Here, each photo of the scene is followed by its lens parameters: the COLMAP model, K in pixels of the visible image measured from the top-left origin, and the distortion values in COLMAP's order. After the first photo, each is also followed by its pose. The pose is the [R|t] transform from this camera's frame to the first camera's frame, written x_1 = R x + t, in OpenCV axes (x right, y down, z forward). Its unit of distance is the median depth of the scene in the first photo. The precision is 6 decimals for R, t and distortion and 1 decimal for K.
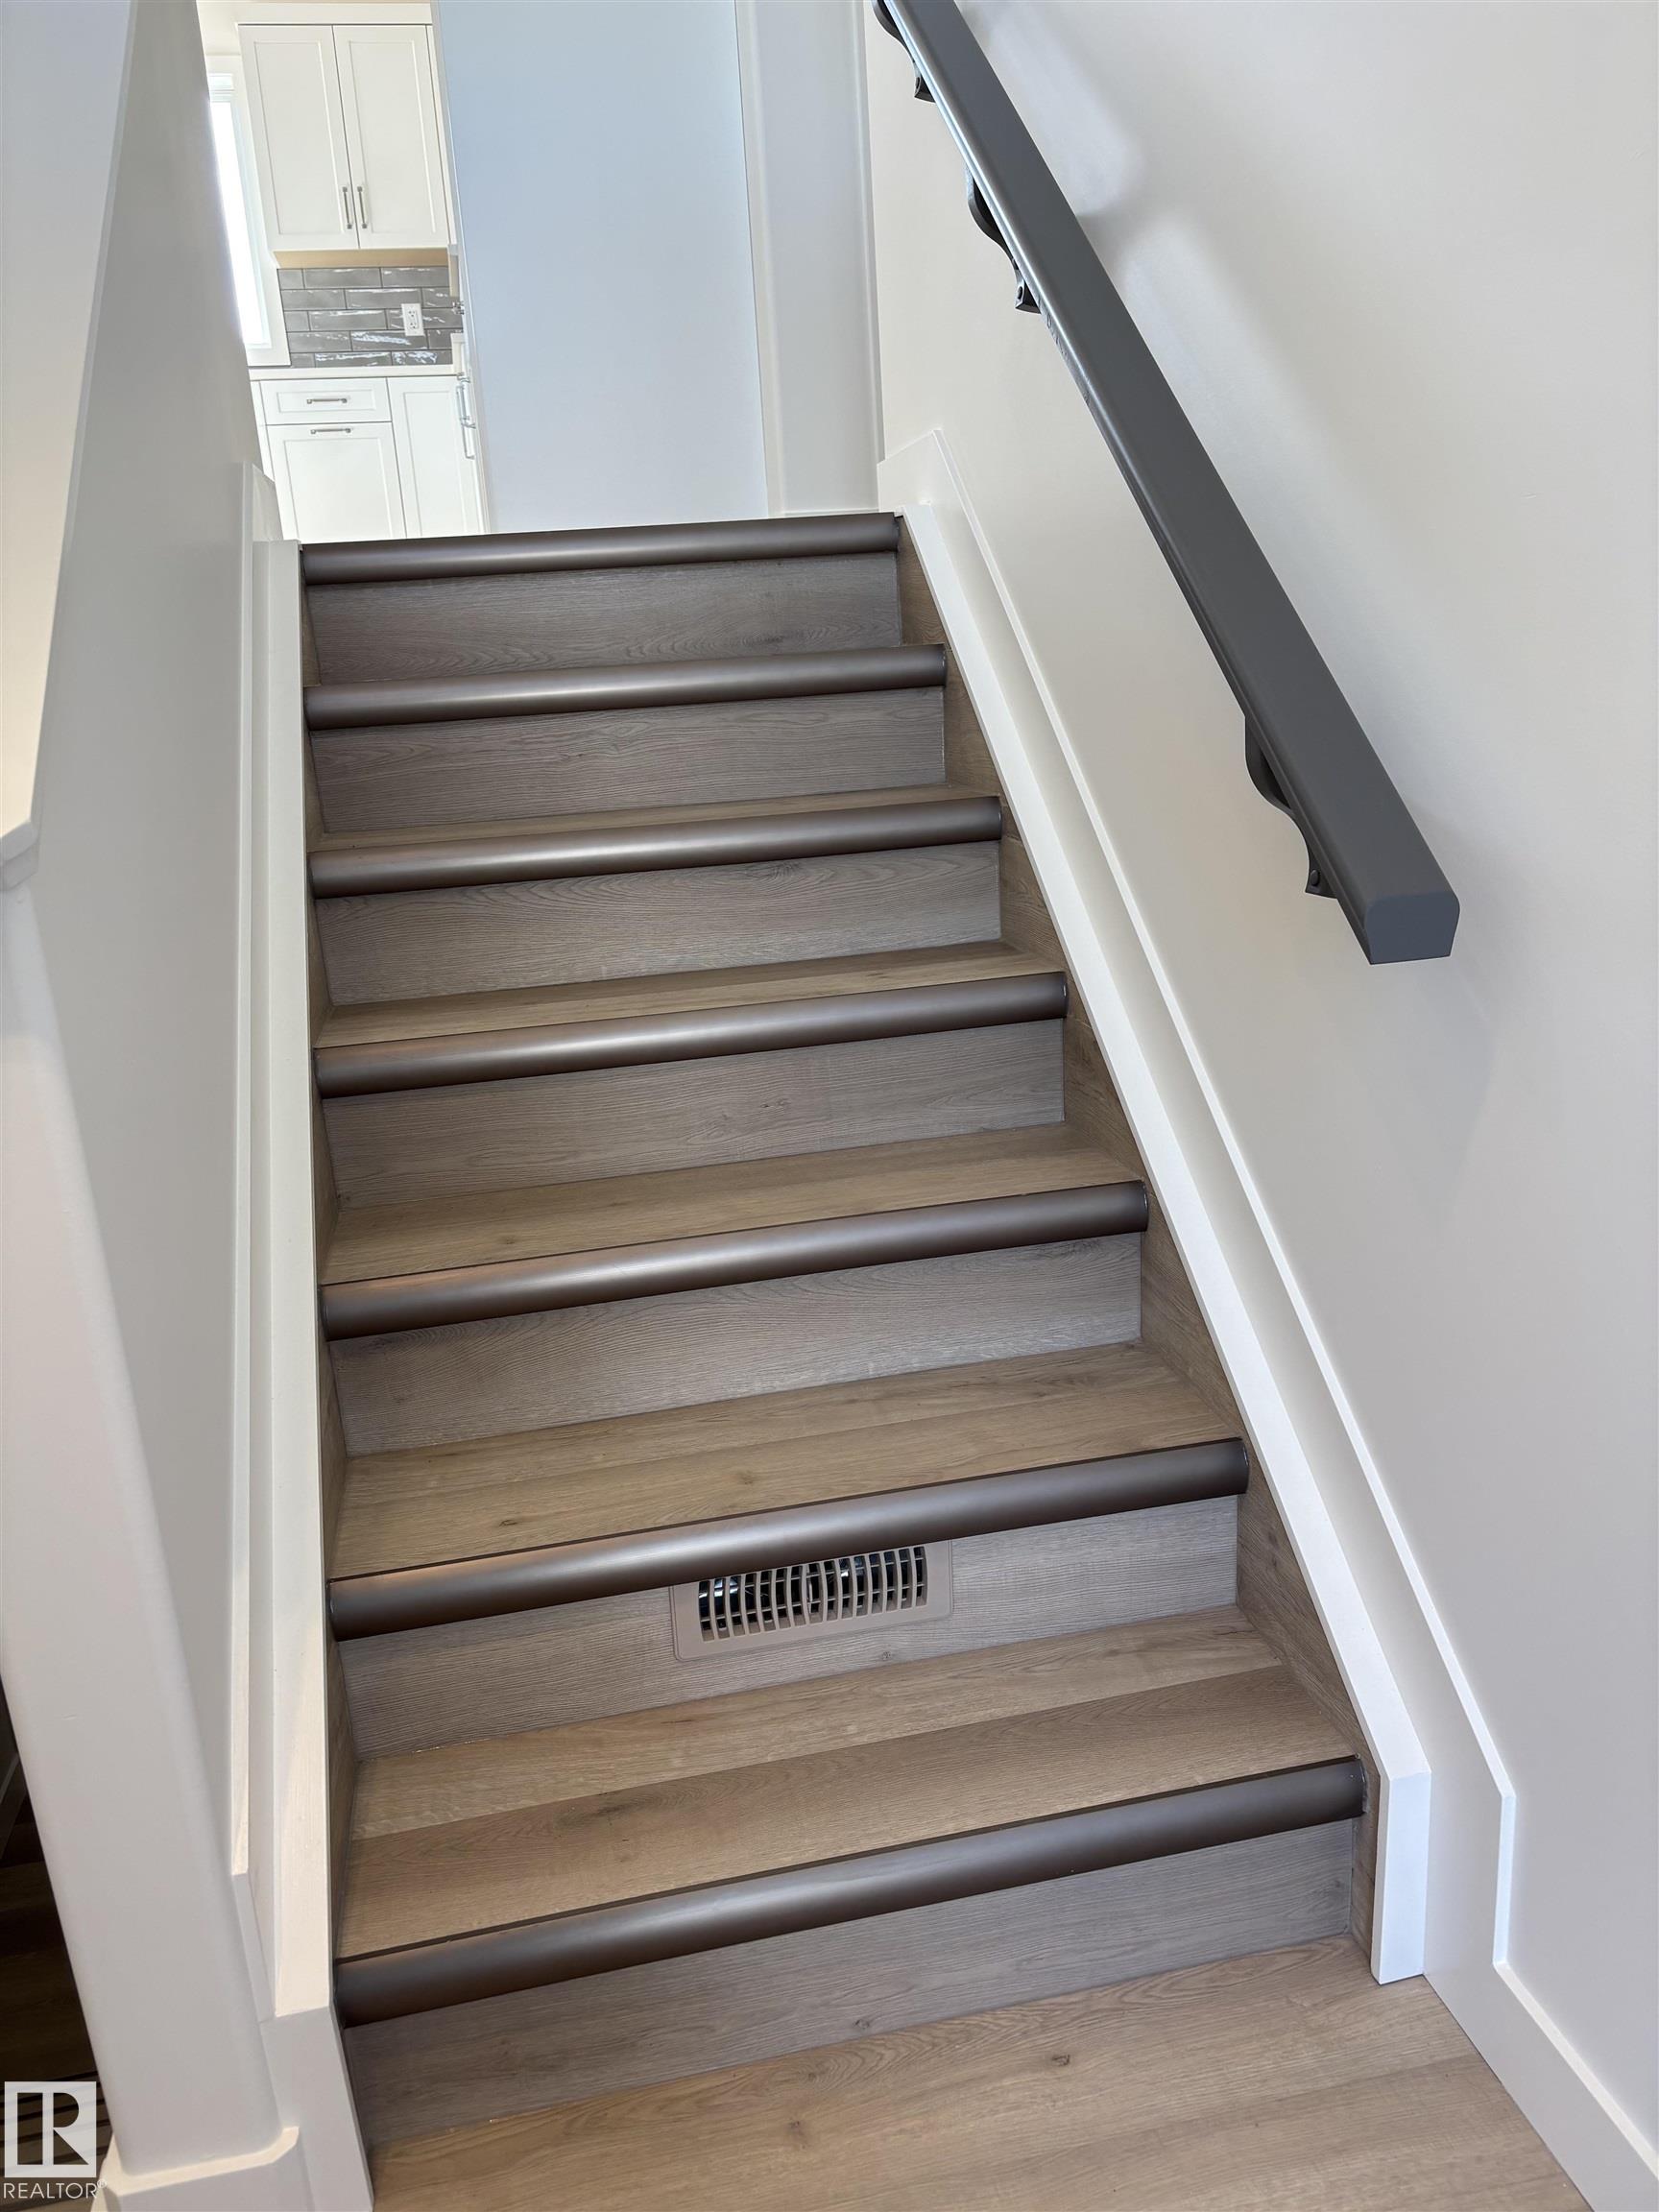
lens RADIAL K [[1676.5, 0, 825.1], [0, 1676.5, 1113.2], [0, 0, 1]] dist [0.144659, -0.203083]
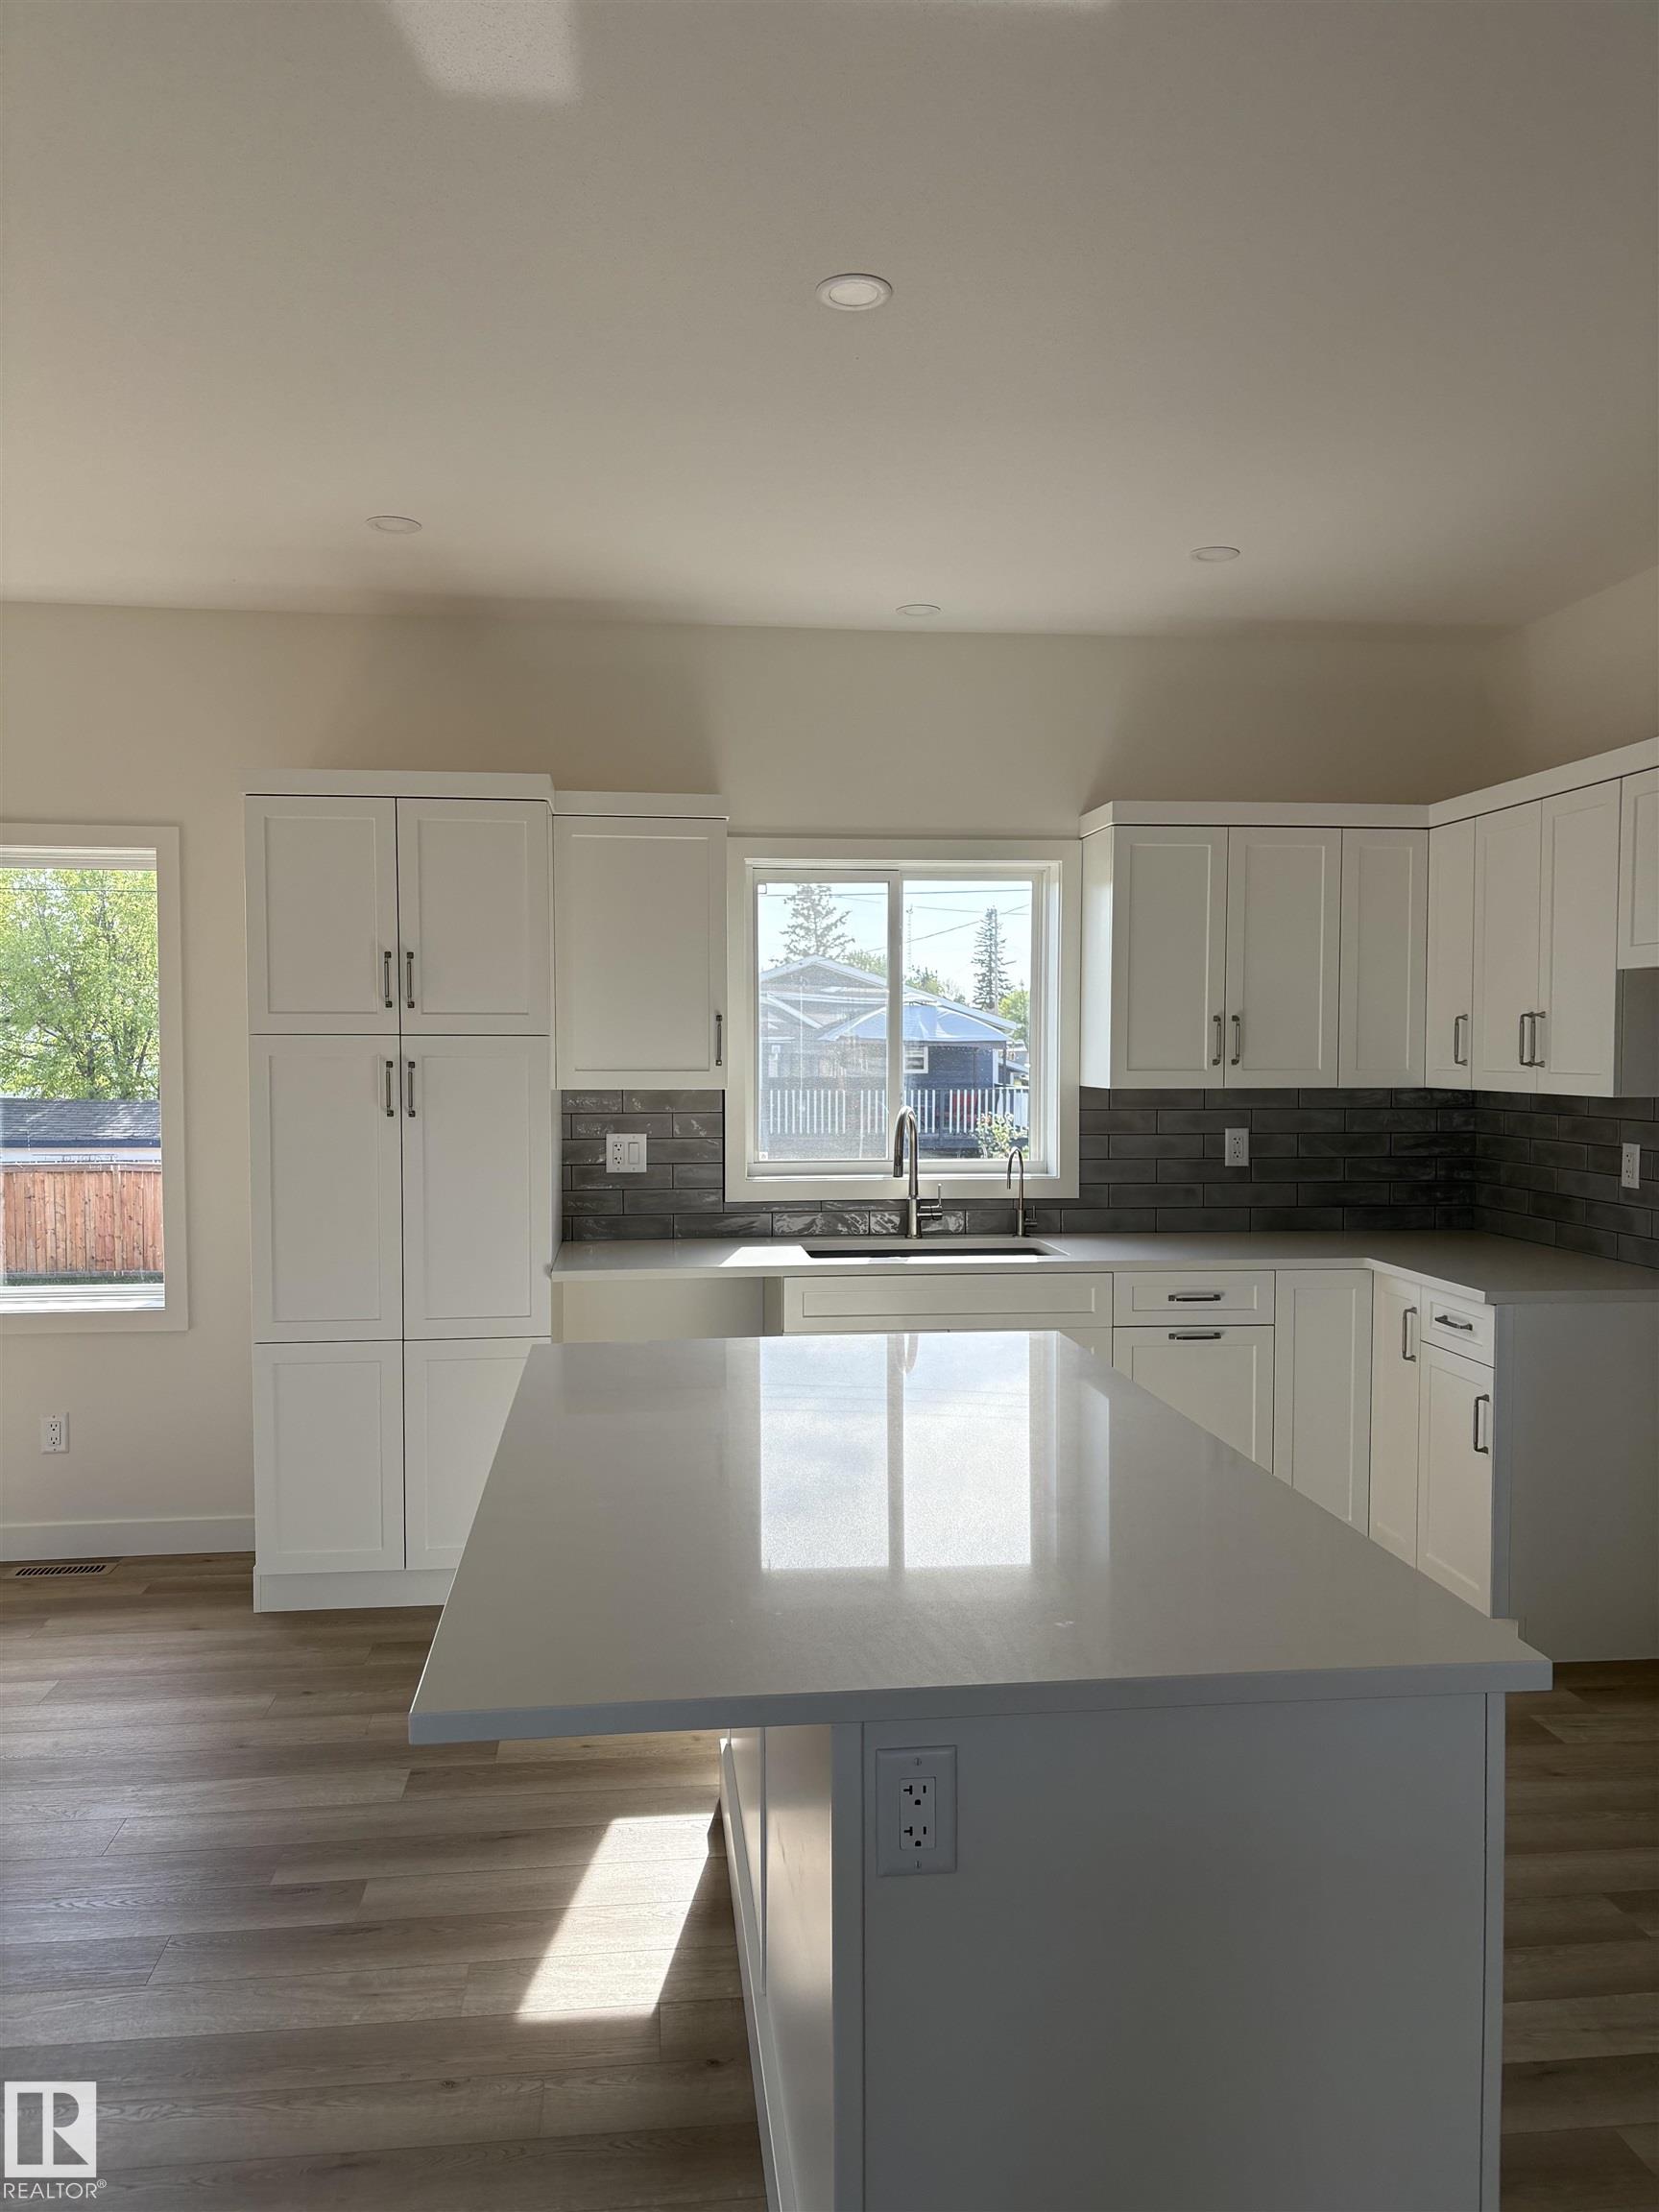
lens RADIAL K [[1696.3, 0, 818.9], [0, 1696.3, 1115.5], [0, 0, 1]] dist [0.095853, -0.132709]
pose [[0.993123, 0.058901, -0.101182, -0.370869], [-0.081328, 0.968754, -0.234309, -0.299435], [0.084220, 0.240927, 0.966882, 0.258876]]
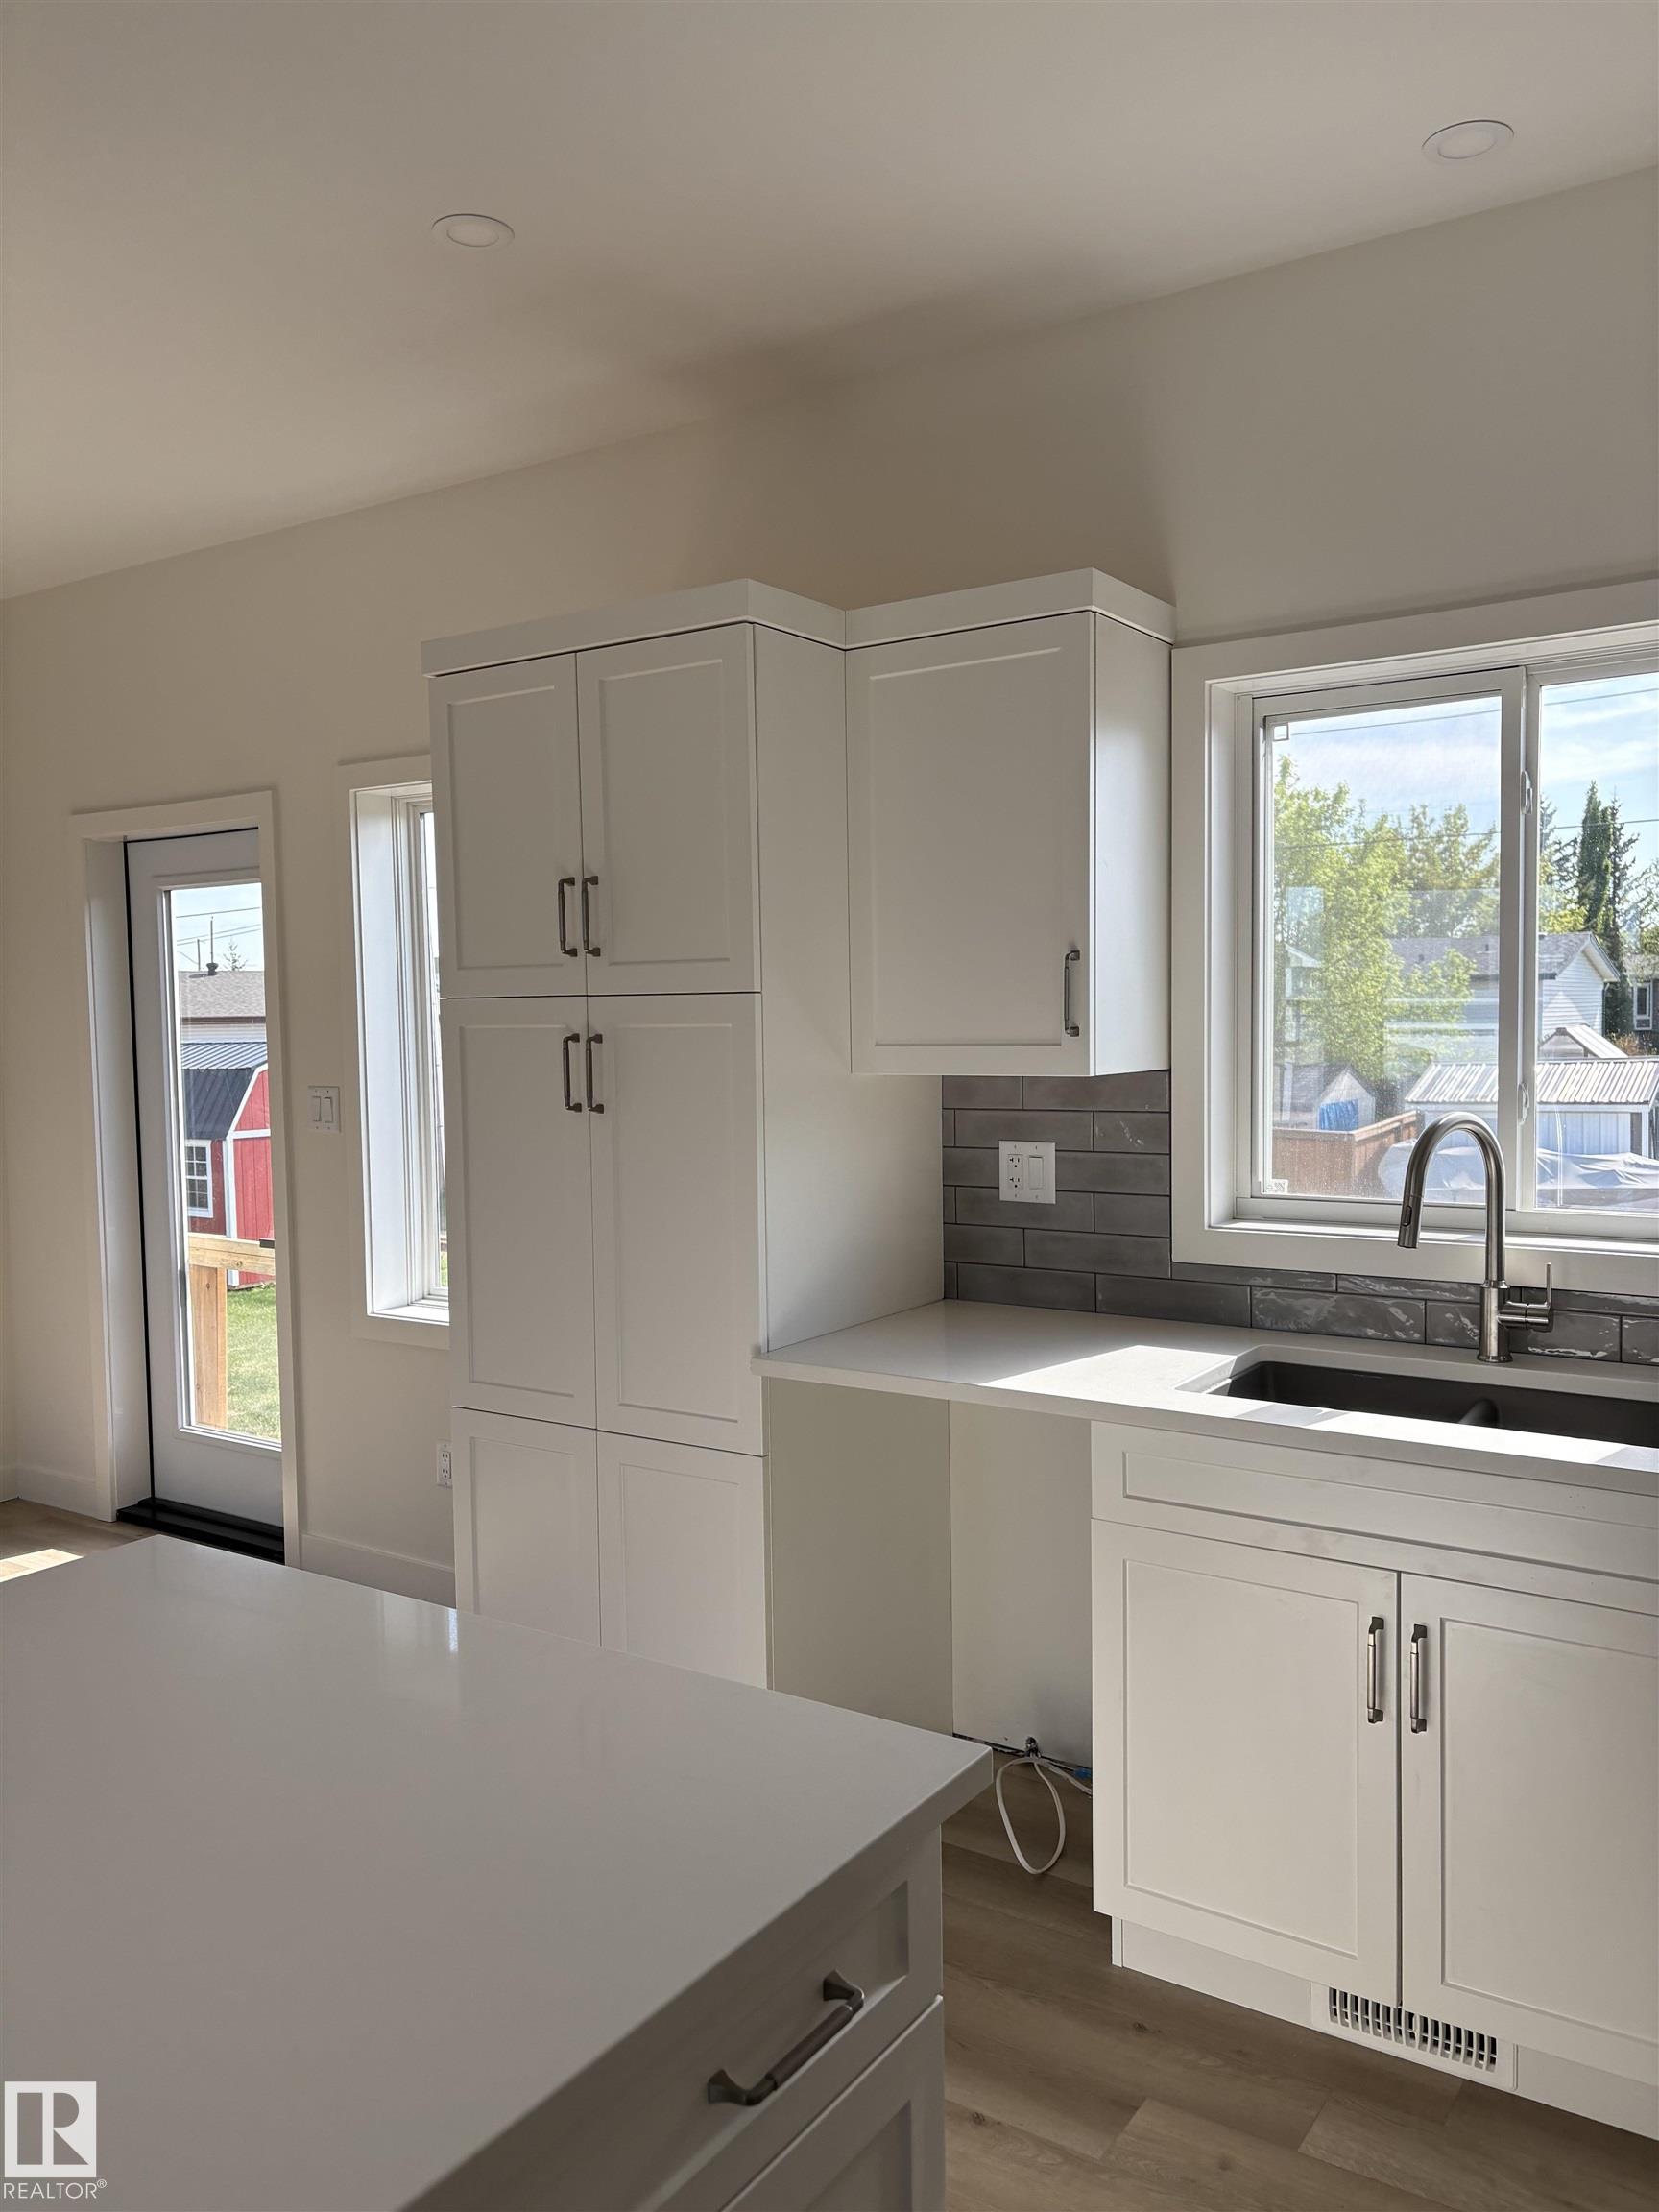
lens RADIAL K [[1696.3, 0, 818.9], [0, 1696.3, 1115.5], [0, 0, 1]] dist [0.095853, -0.132709]
pose [[0.708545, 0.091745, -0.699677, -0.231452], [-0.220738, 0.970570, -0.096270, -0.412450], [0.670253, 0.222657, 0.707944, 0.609505]]
